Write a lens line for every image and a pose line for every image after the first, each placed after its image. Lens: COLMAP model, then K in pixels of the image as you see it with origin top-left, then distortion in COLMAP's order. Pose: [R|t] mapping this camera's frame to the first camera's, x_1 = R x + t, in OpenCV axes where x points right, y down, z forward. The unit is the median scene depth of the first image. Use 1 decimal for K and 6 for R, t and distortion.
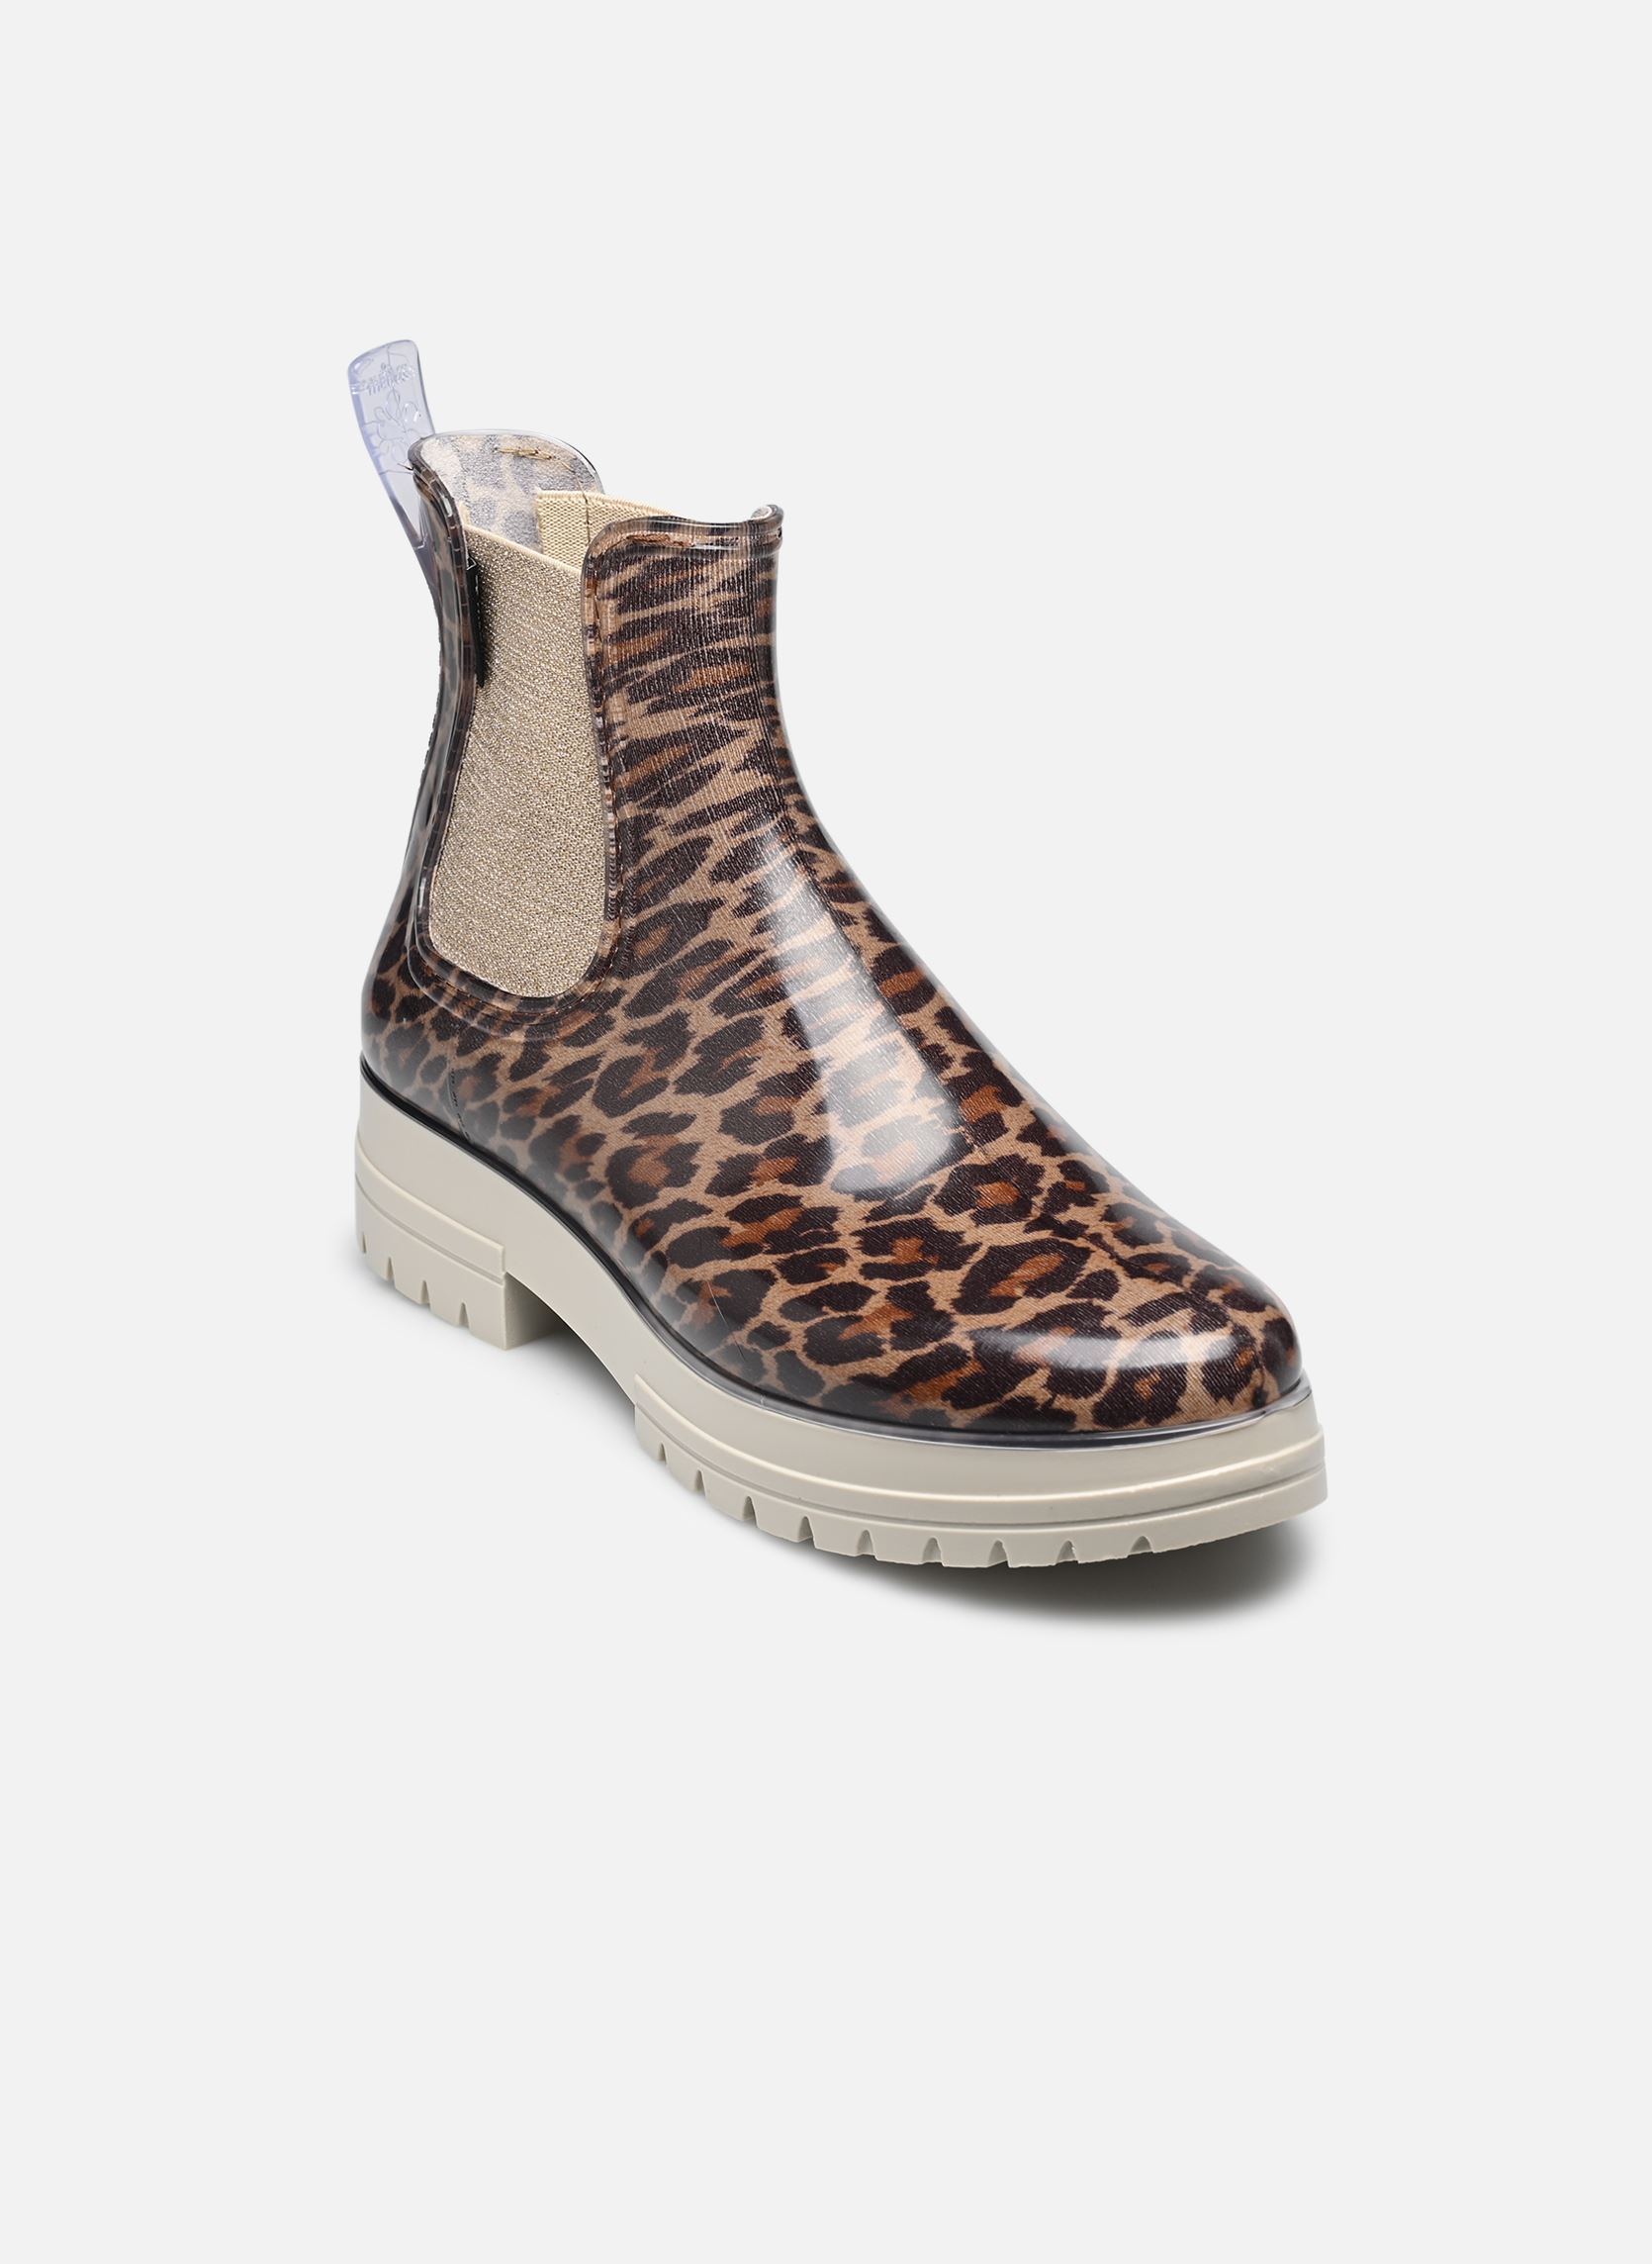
lens RADIAL K [[6326.7, 0, 826.0], [0, 6326.7, 1132.0], [0, 0, 1]] dist [-0.227047, 0.002414]
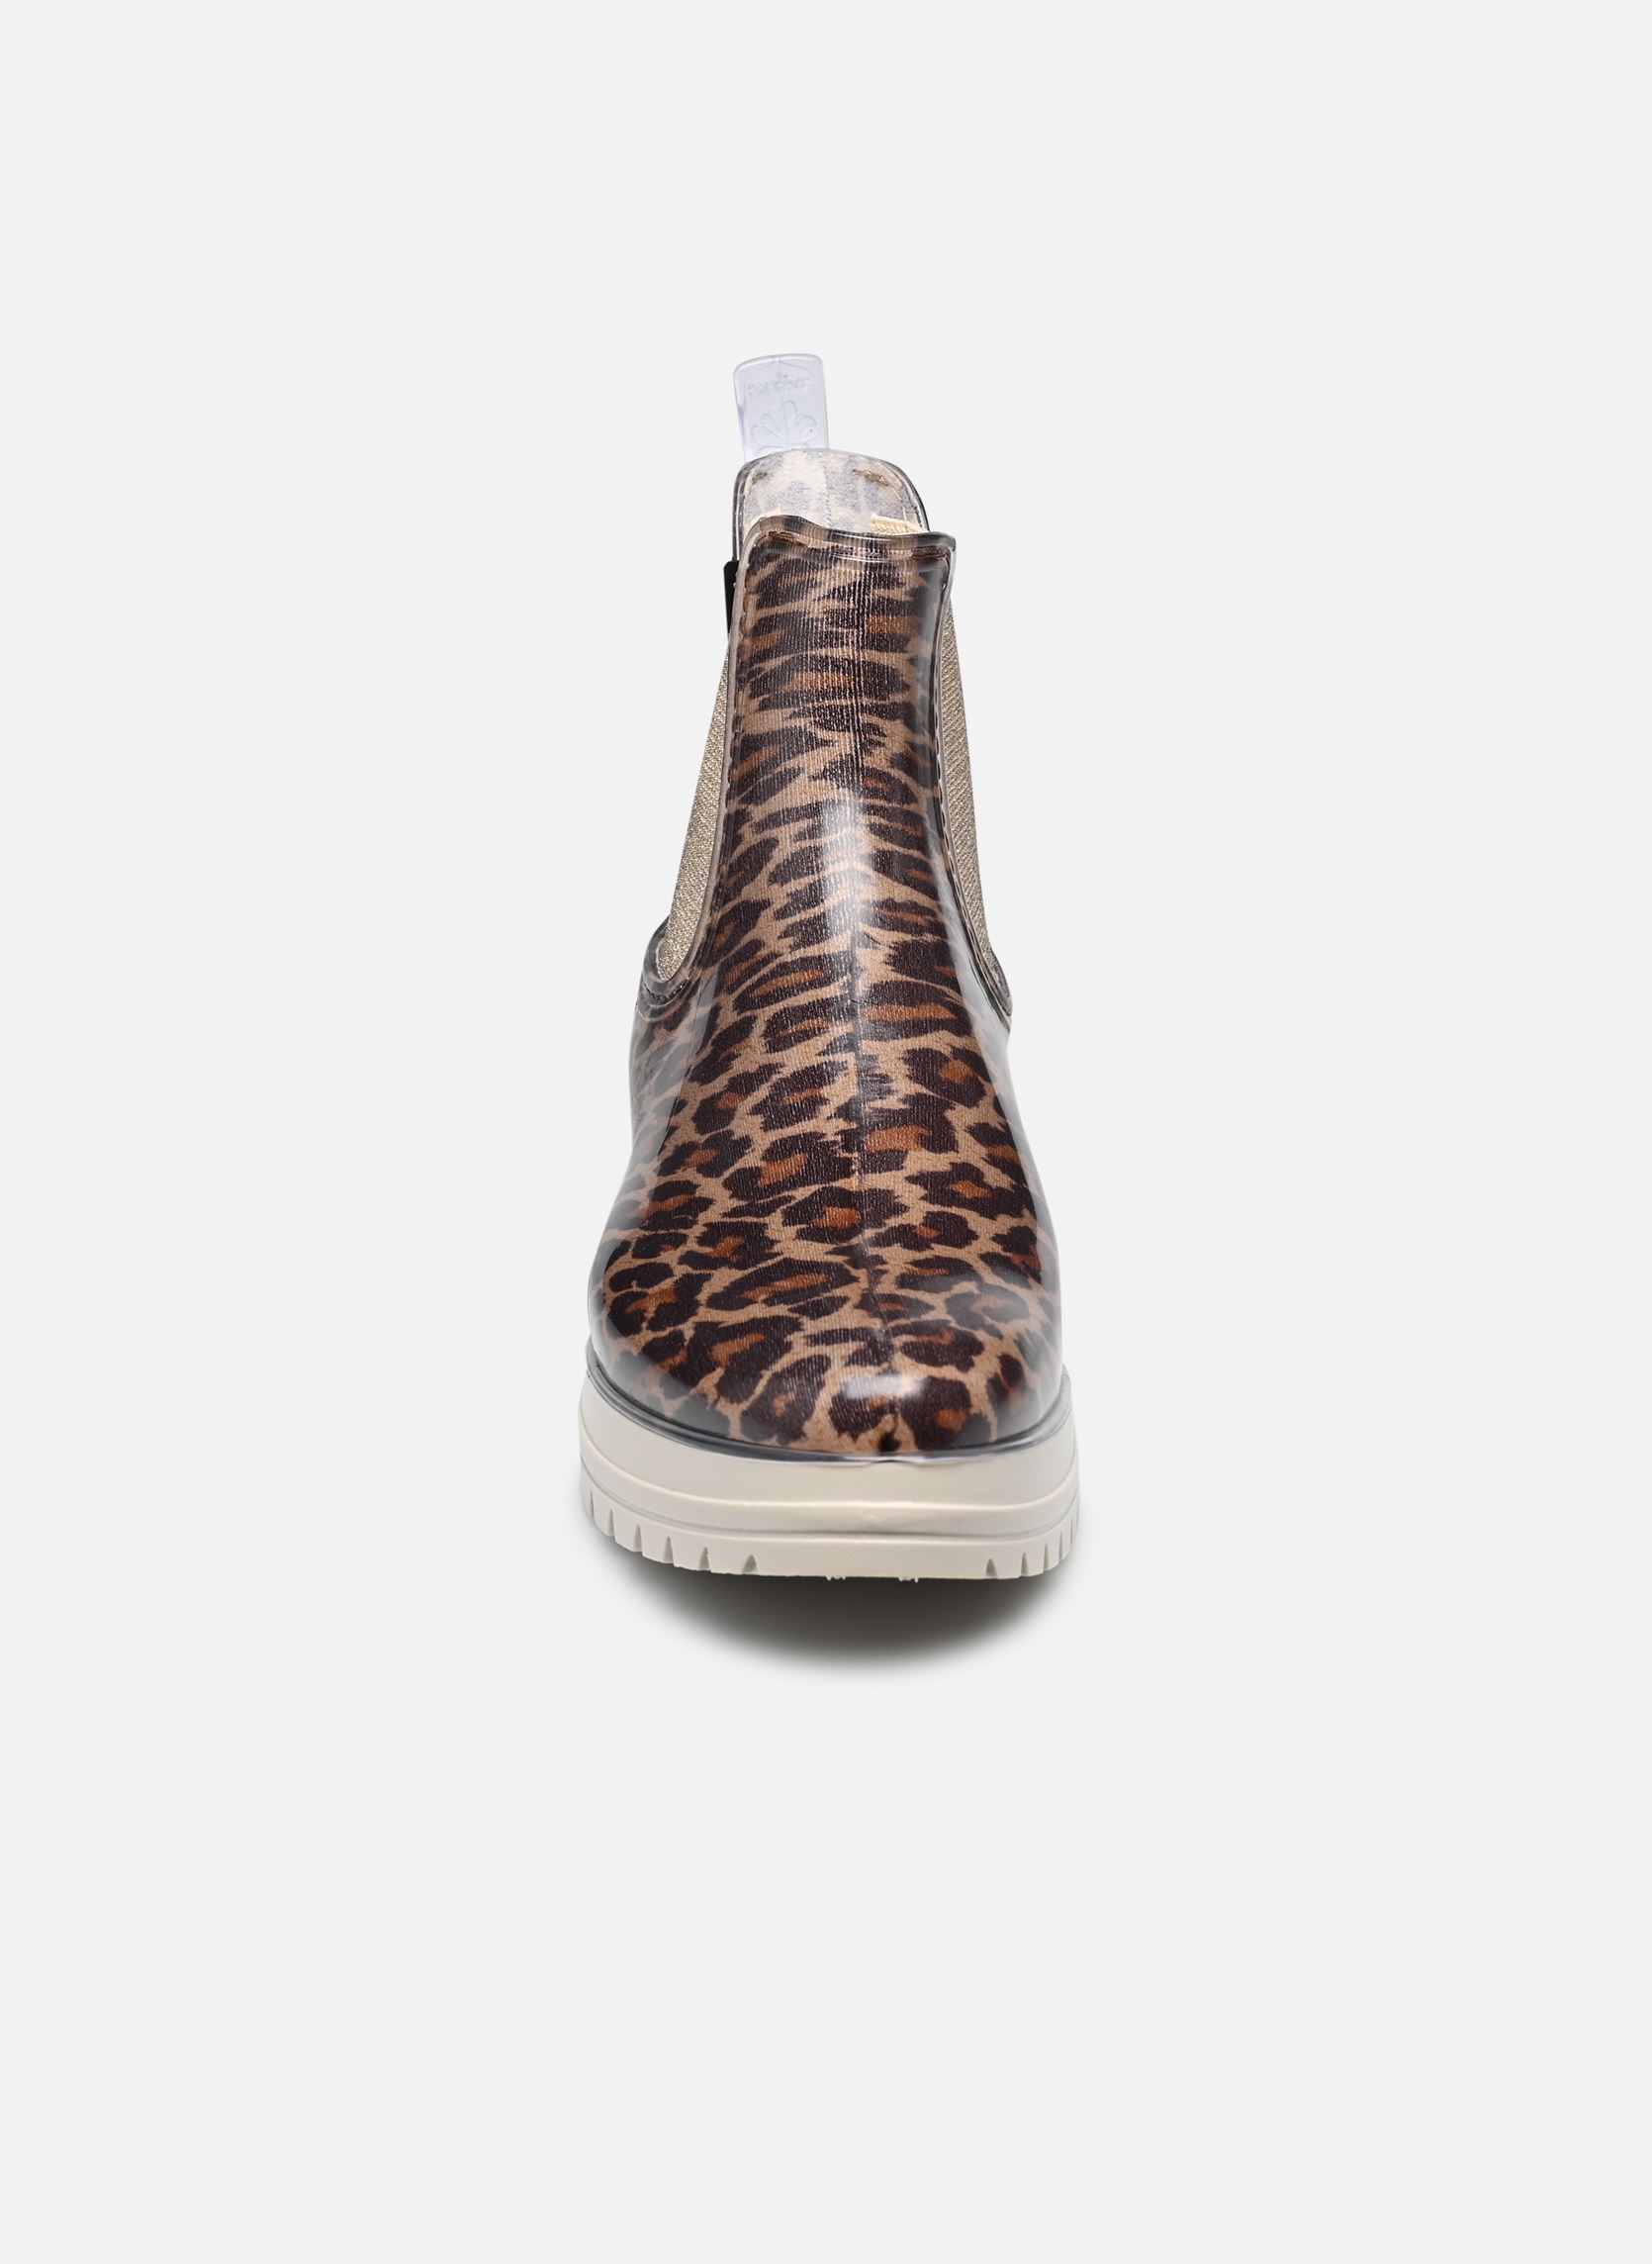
lens RADIAL K [[6433.4, 0, 826.0], [0, 6433.4, 1132.0], [0, 0, 1]] dist [0.123191, 0.235920]
pose [[0.796949, 0.185839, -0.574748, 0.583394], [-0.238772, 0.970924, -0.017144, 0.014164], [0.554851, 0.150897, 0.818151, 0.176324]]
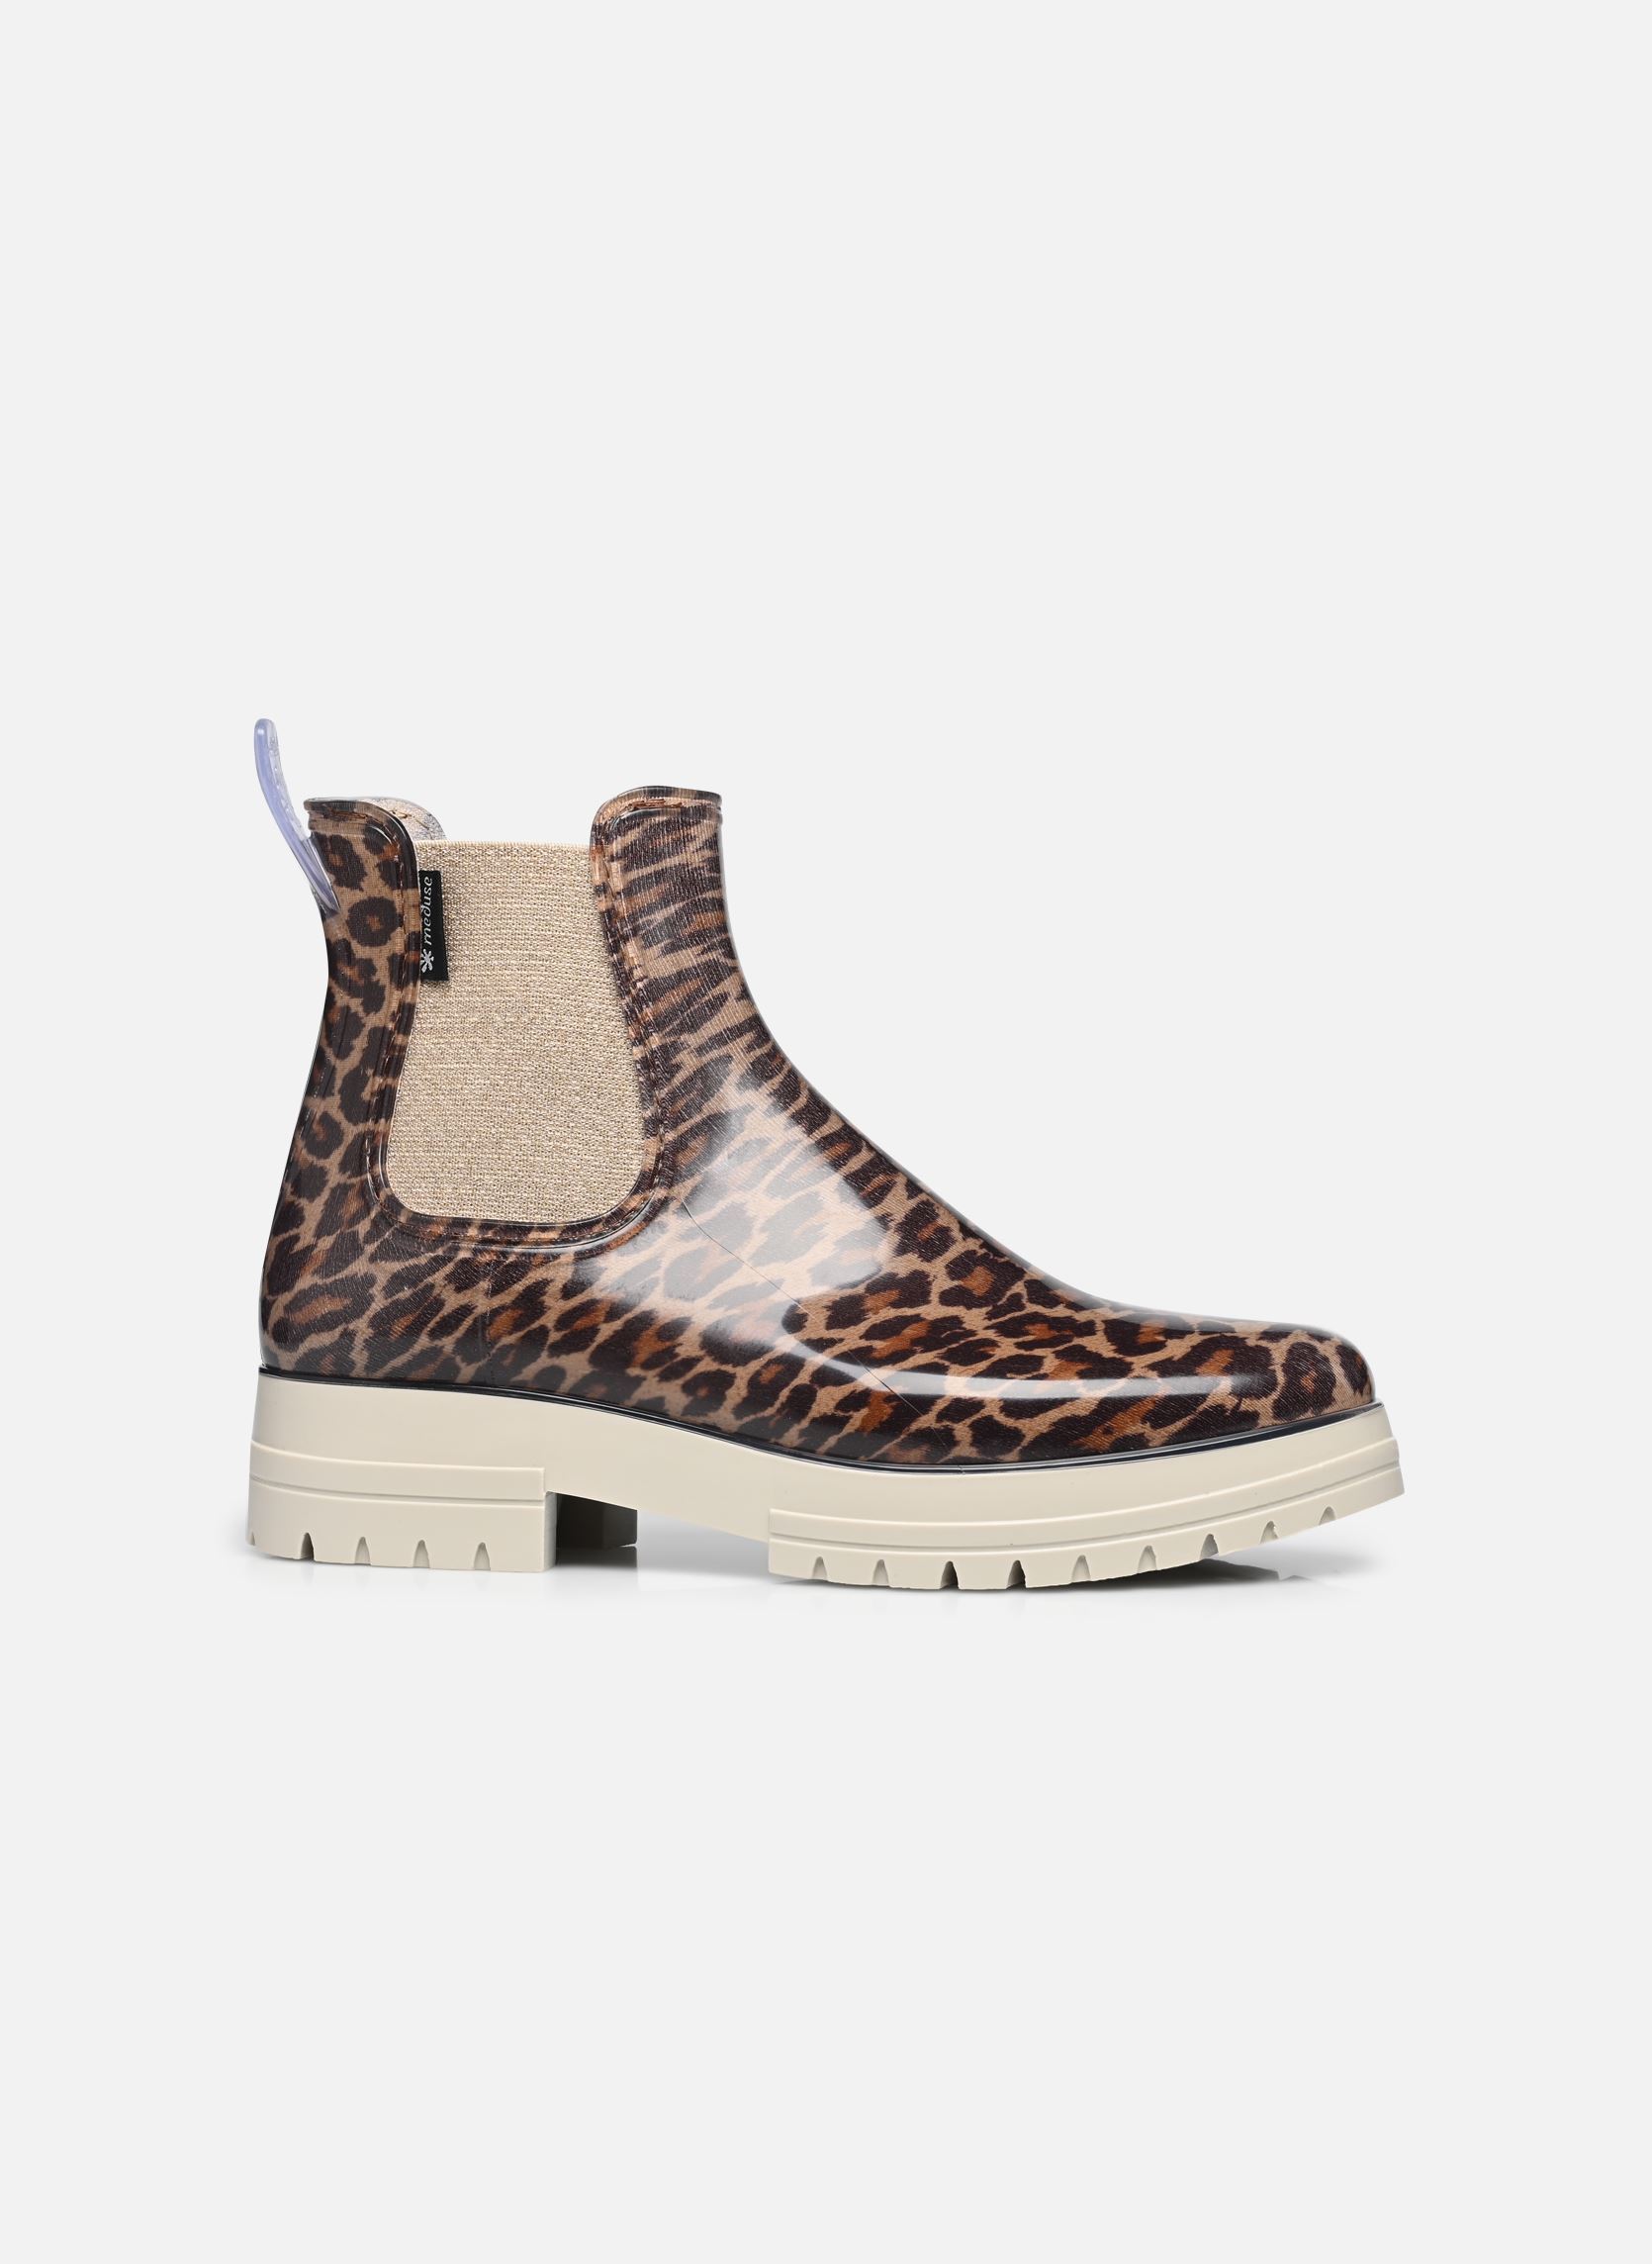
lens RADIAL K [[6326.7, 0, 826.0], [0, 6326.7, 1132.0], [0, 0, 1]] dist [-0.227047, 0.002414]
pose [[0.809607, -0.019229, 0.586657, -0.677326], [0.219723, 0.936725, -0.272523, 0.282768], [-0.544295, 0.349539, 0.762604, 0.121668]]
